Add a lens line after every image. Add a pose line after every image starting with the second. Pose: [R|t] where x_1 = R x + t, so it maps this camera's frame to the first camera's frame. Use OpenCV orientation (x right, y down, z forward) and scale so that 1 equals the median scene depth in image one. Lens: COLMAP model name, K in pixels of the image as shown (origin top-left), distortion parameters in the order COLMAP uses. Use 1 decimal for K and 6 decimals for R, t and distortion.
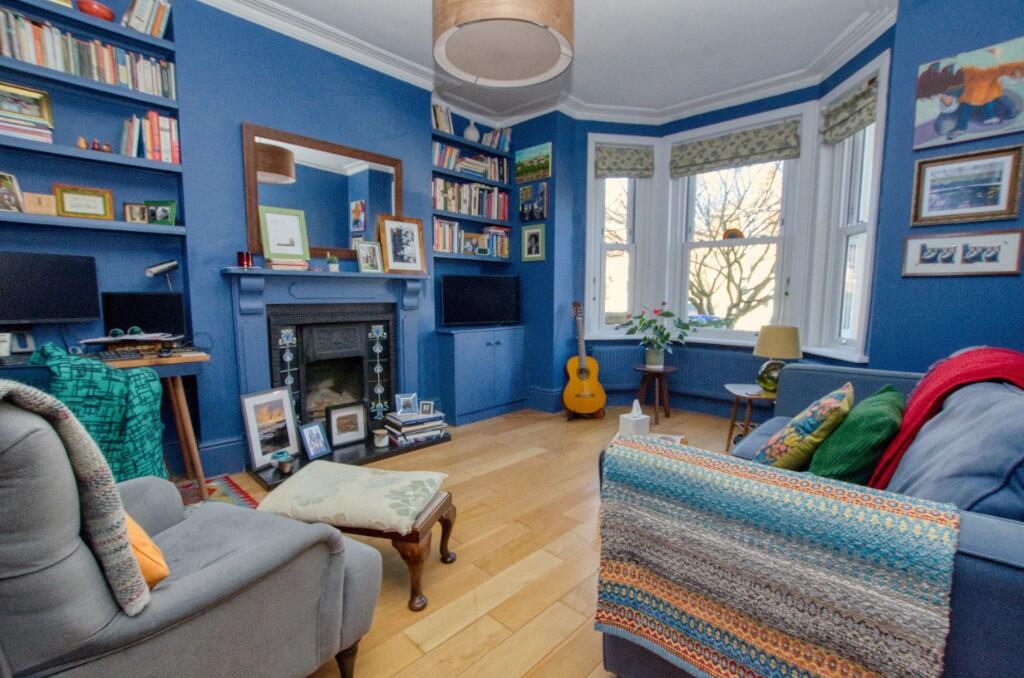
lens RADIAL K [[448.3, 0, 519.8], [0, 448.3, 347.9], [0, 0, 1]] dist [-0.043884, 0.013082]
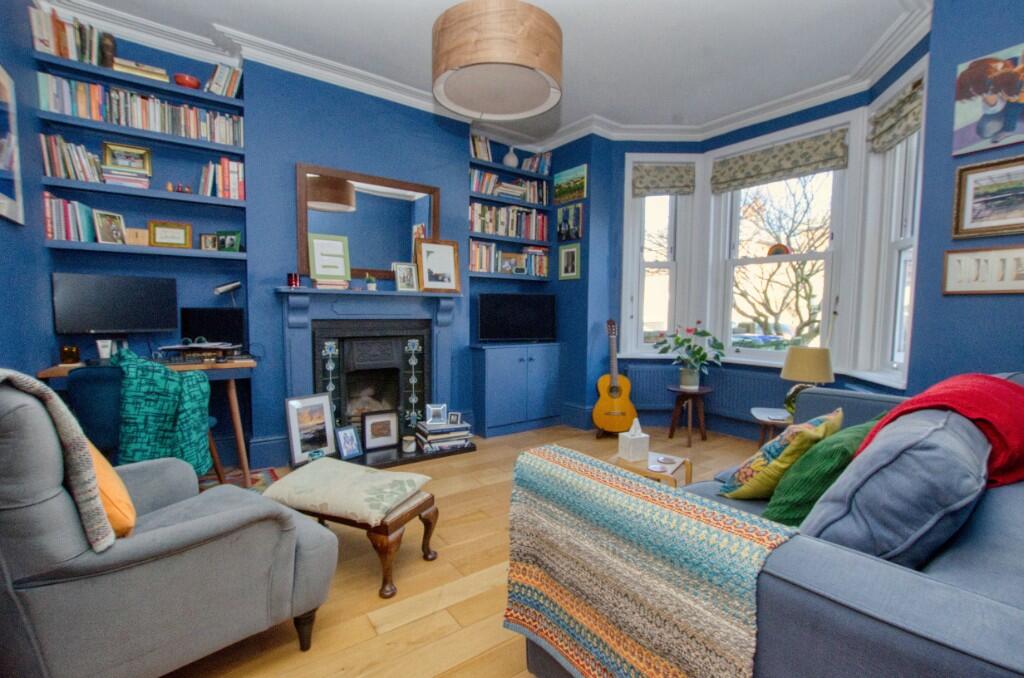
lens RADIAL K [[448.3, 0, 519.8], [0, 448.3, 347.9], [0, 0, 1]] dist [-0.043884, 0.013082]
pose [[0.985013, 0.020023, -0.171314, 0.176352], [-0.026598, 0.998992, -0.036170, 0.002461], [0.170417, 0.040184, 0.984552, -0.031950]]
